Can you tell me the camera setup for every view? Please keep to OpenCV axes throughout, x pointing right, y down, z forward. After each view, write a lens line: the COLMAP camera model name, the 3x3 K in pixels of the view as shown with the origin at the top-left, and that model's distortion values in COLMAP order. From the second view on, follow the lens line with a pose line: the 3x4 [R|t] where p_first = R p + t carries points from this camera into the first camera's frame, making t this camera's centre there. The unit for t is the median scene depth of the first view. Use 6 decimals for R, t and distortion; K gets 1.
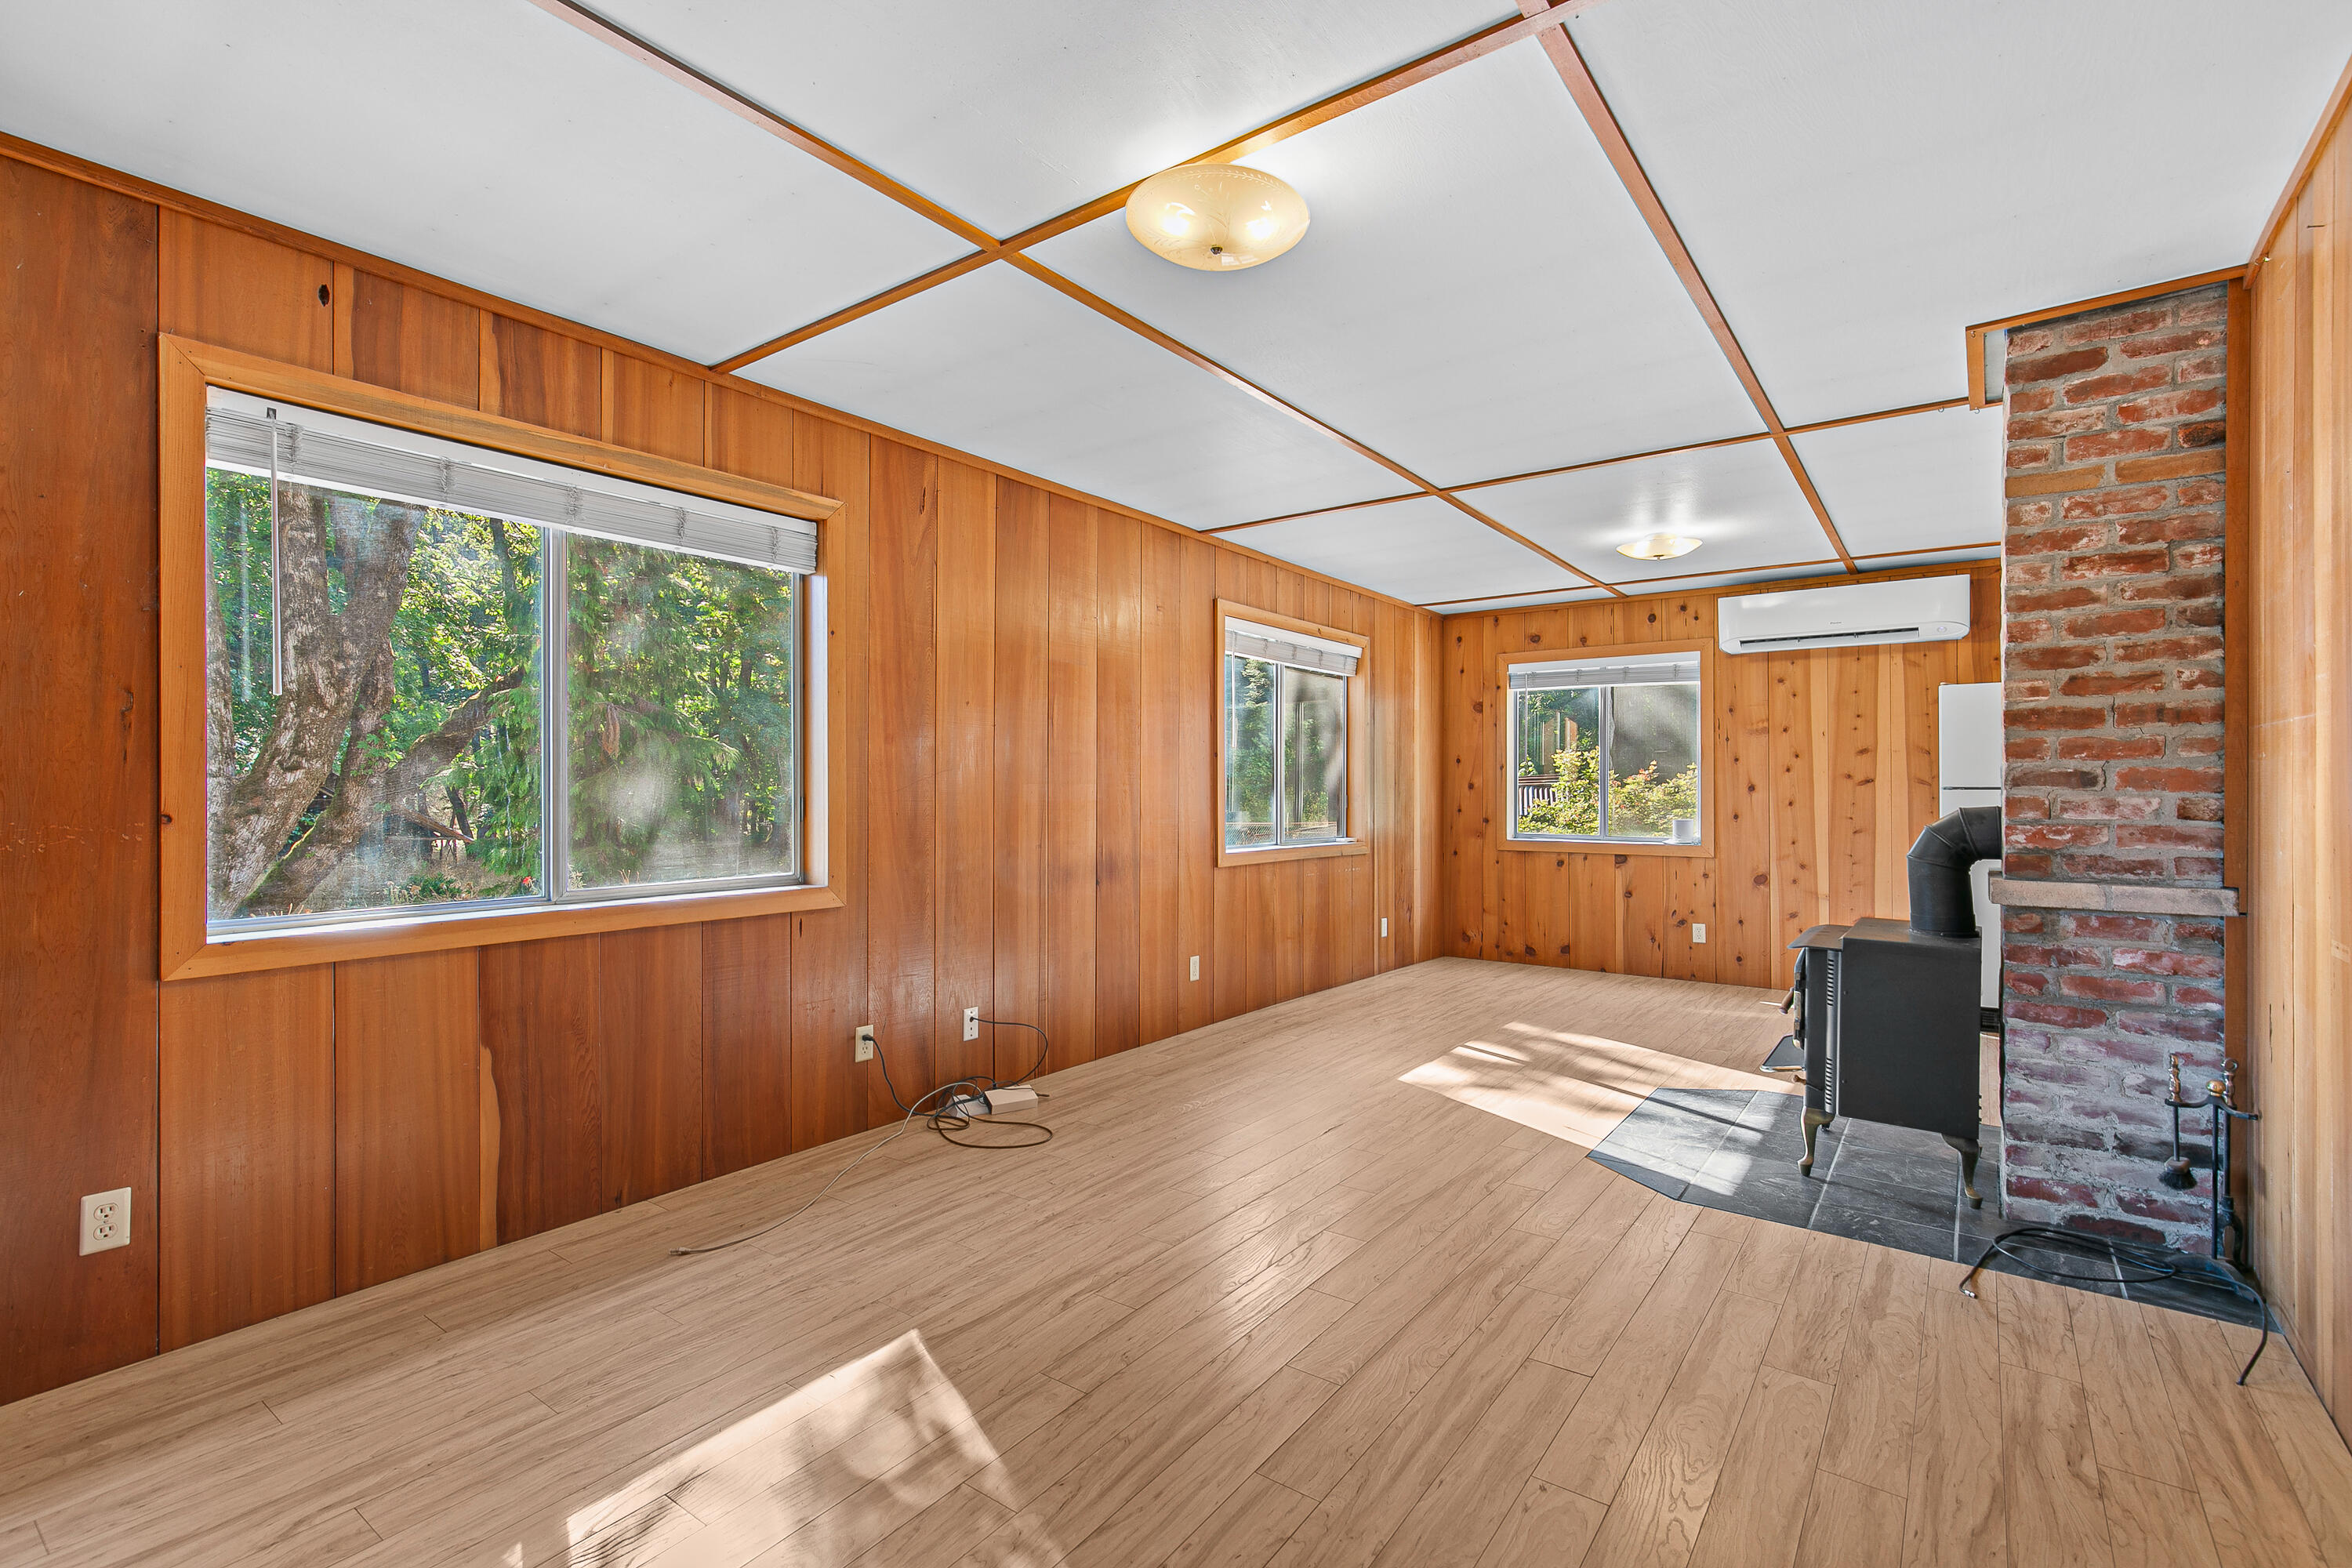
lens RADIAL K [[1070.9, 0, 1180.2], [0, 1070.9, 791.1], [0, 0, 1]] dist [0.009247, -0.000150]
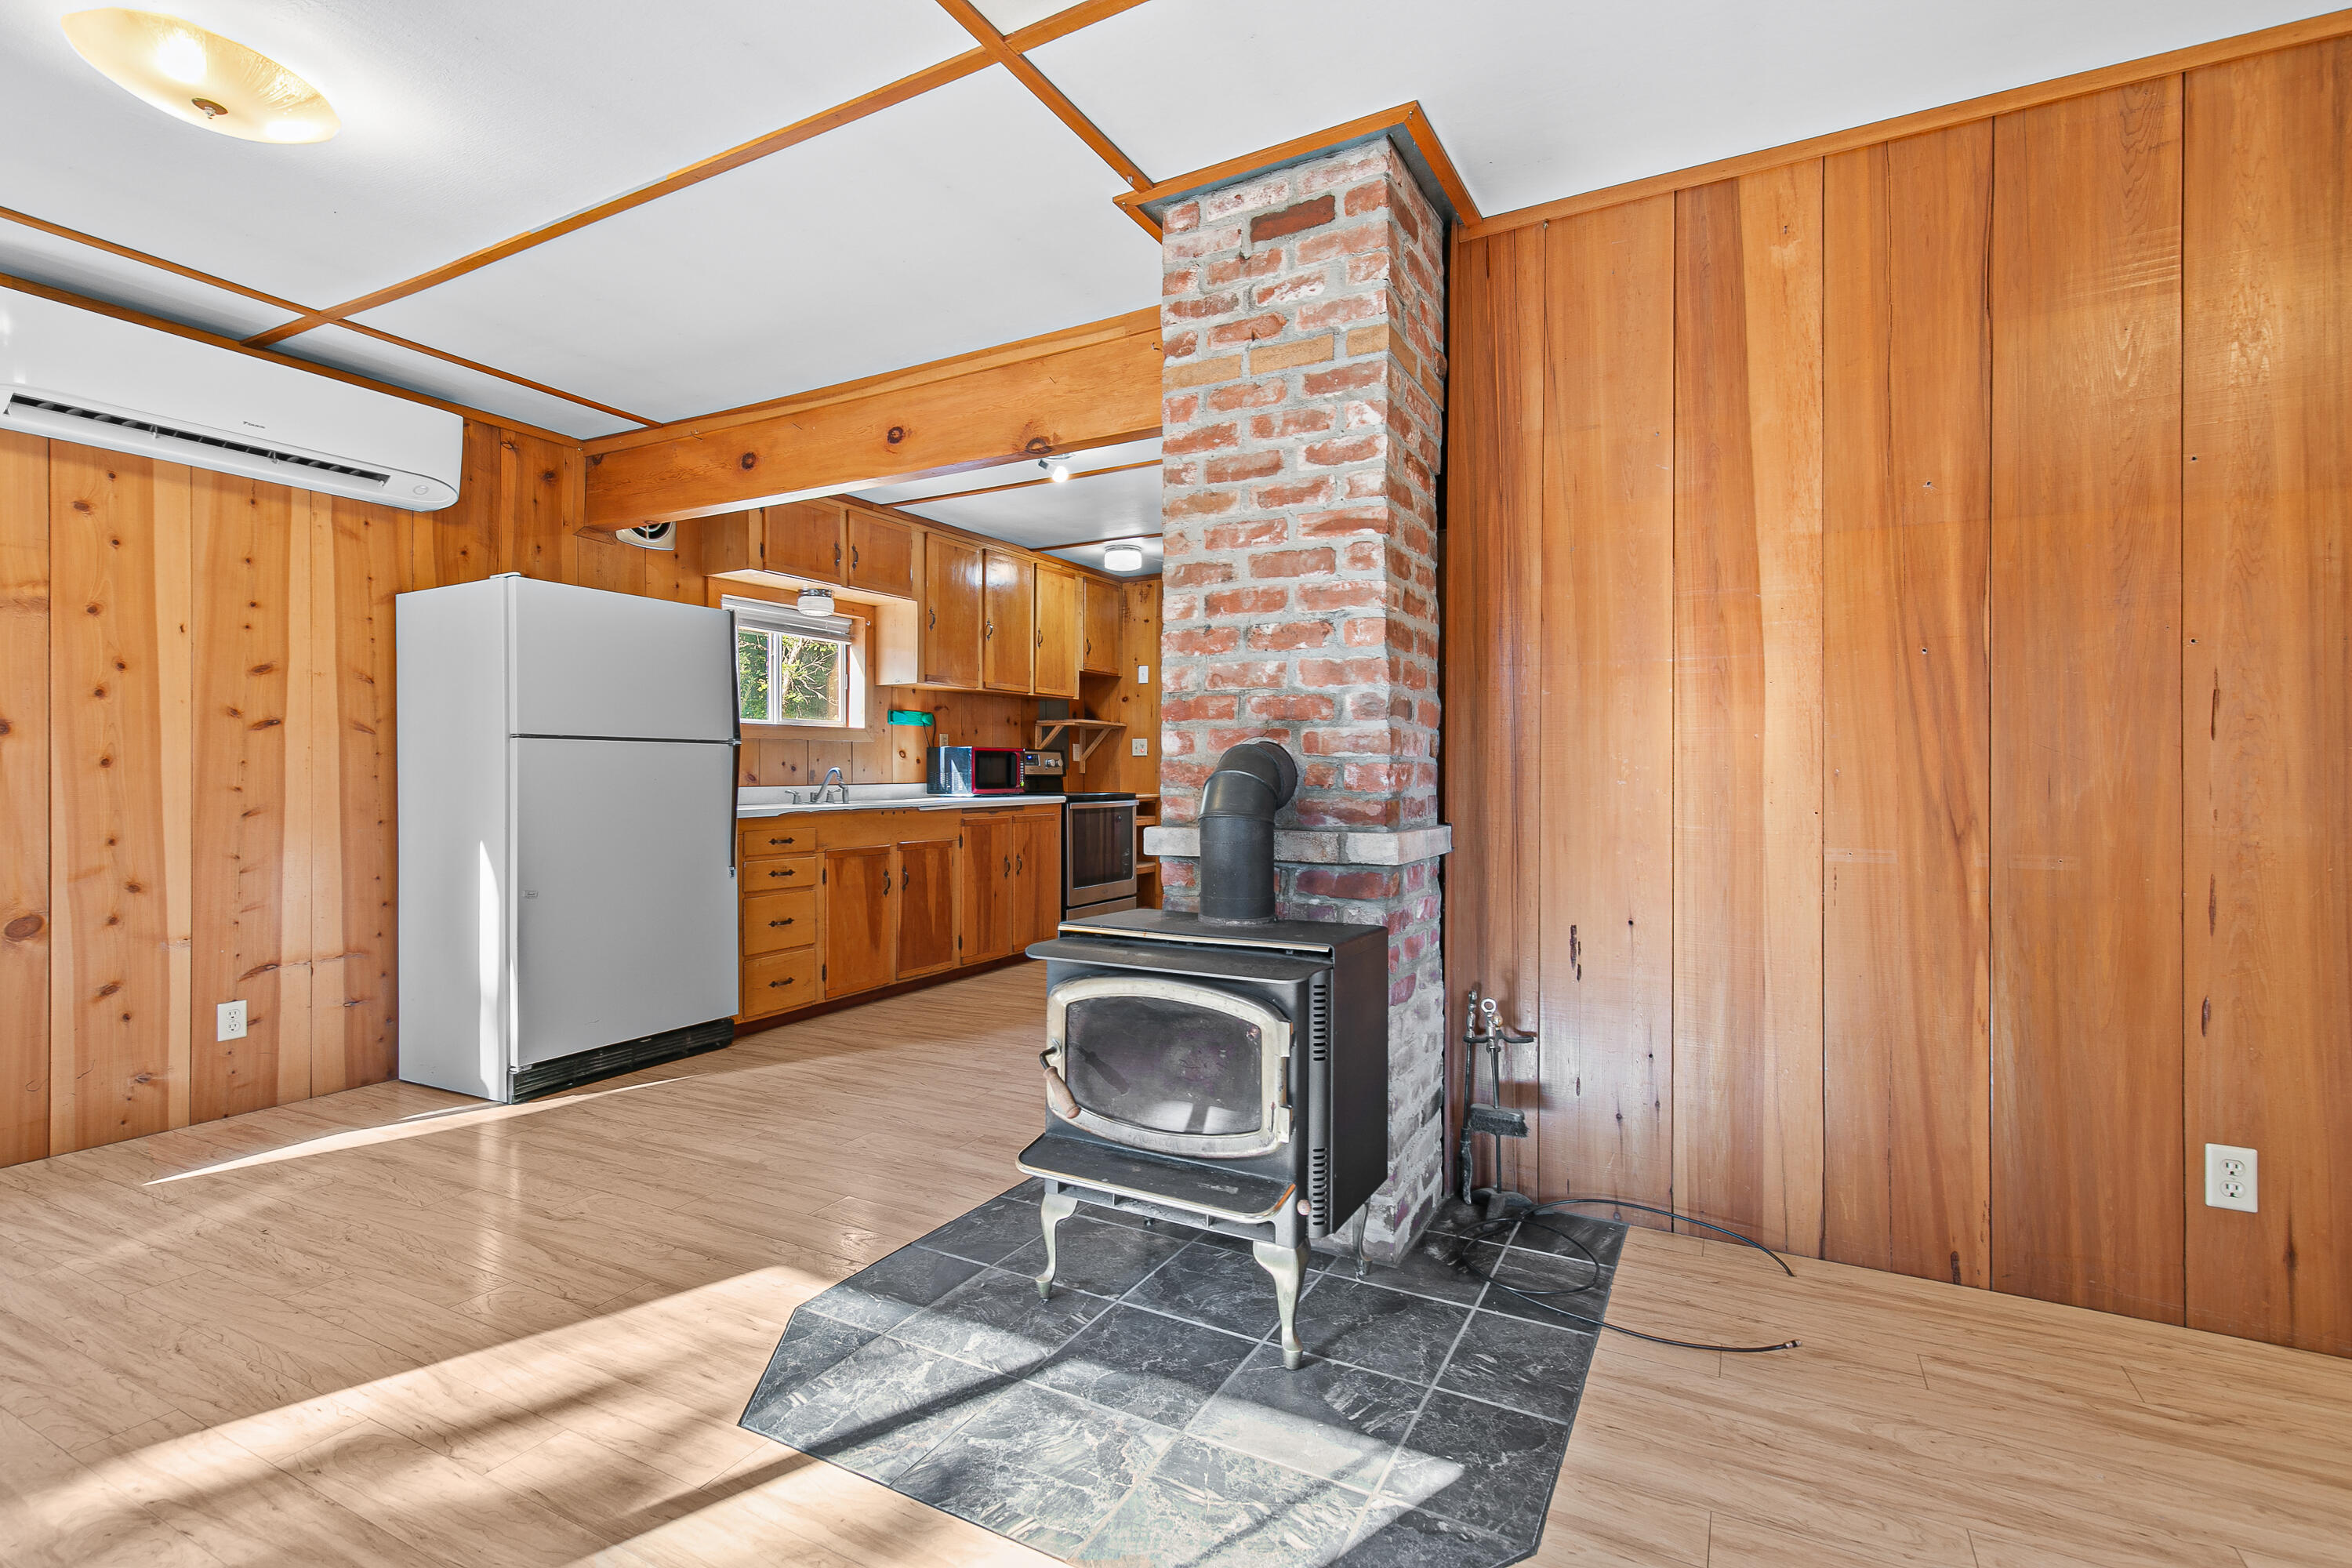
lens RADIAL K [[1066.3, 0, 1193.7], [0, 1066.3, 771.3], [0, 0, 1]] dist [0.005372, 0.000124]
pose [[-0.154850, 0.003440, 0.987932, 0.009242], [0.001399, 0.999994, -0.003263, 0.019185], [-0.987937, 0.000877, -0.154854, 0.622266]]
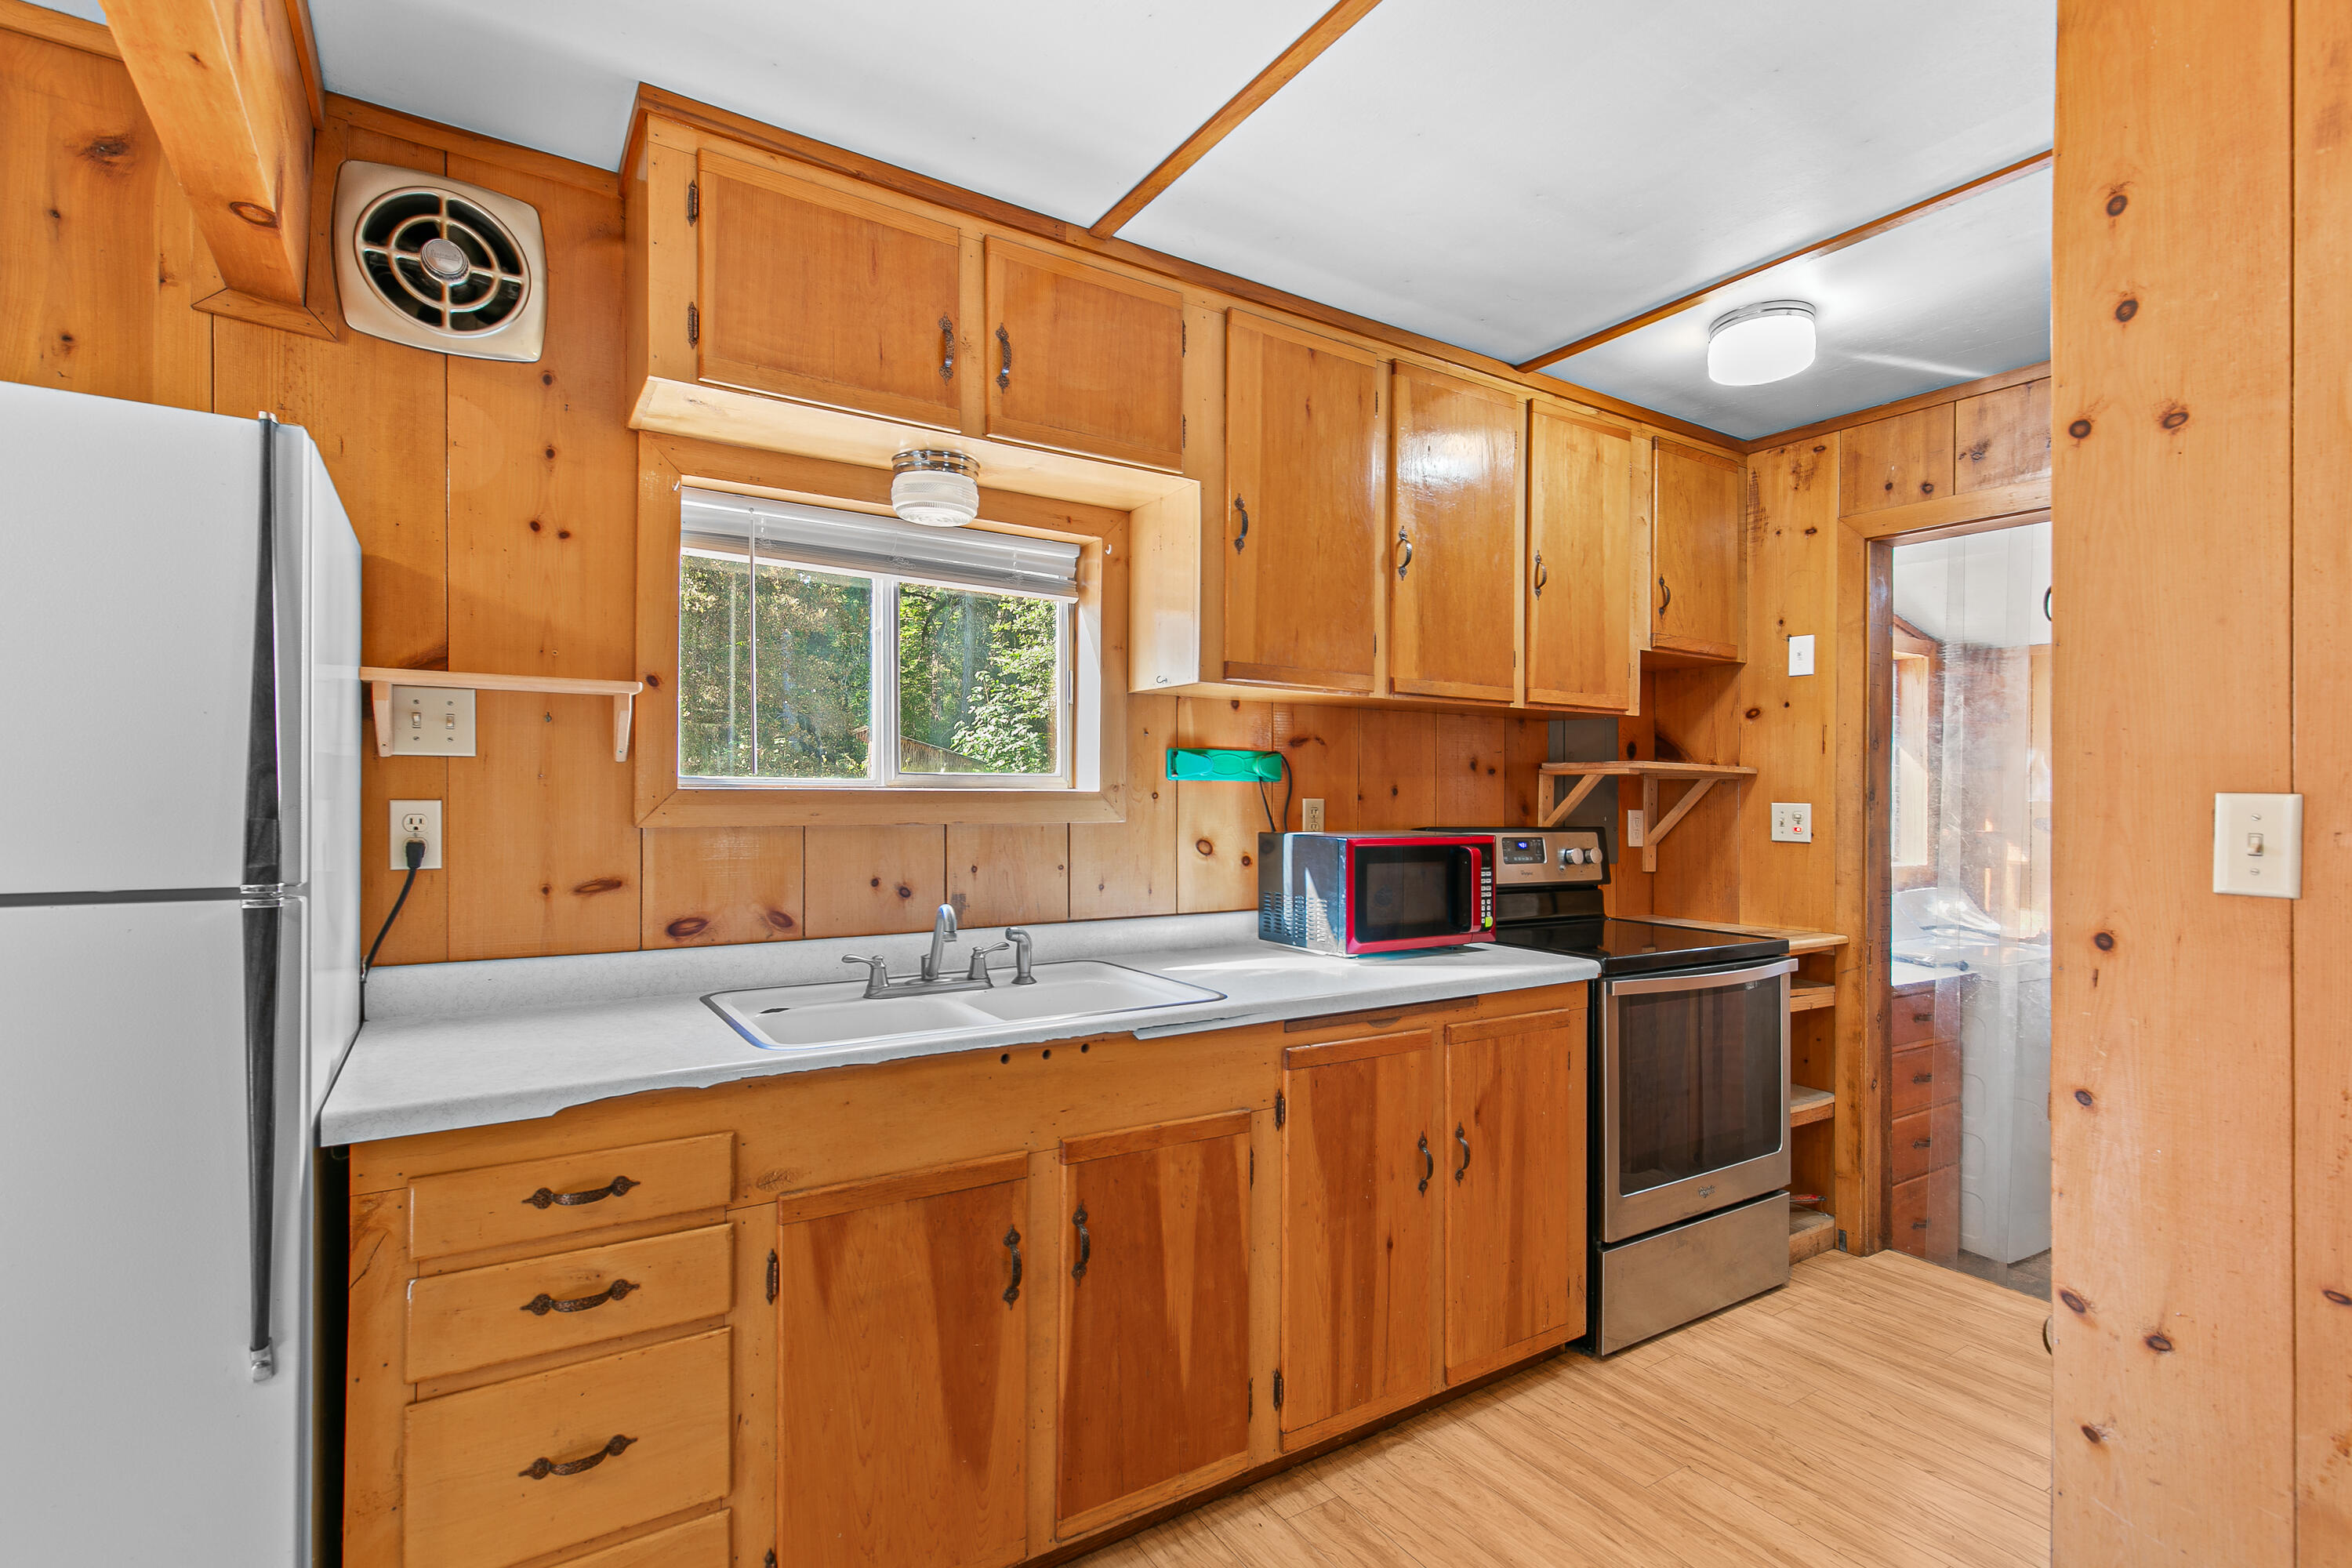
lens RADIAL K [[1095.8, 0, 1176.8], [0, 1095.8, 777.3], [0, 0, 1]] dist [0.009810, -0.000898]
pose [[0.351011, 0.019727, 0.936164, 0.610008], [-0.013595, 0.999780, -0.015970, -0.022445], [-0.936273, -0.007121, 0.351202, 0.588412]]
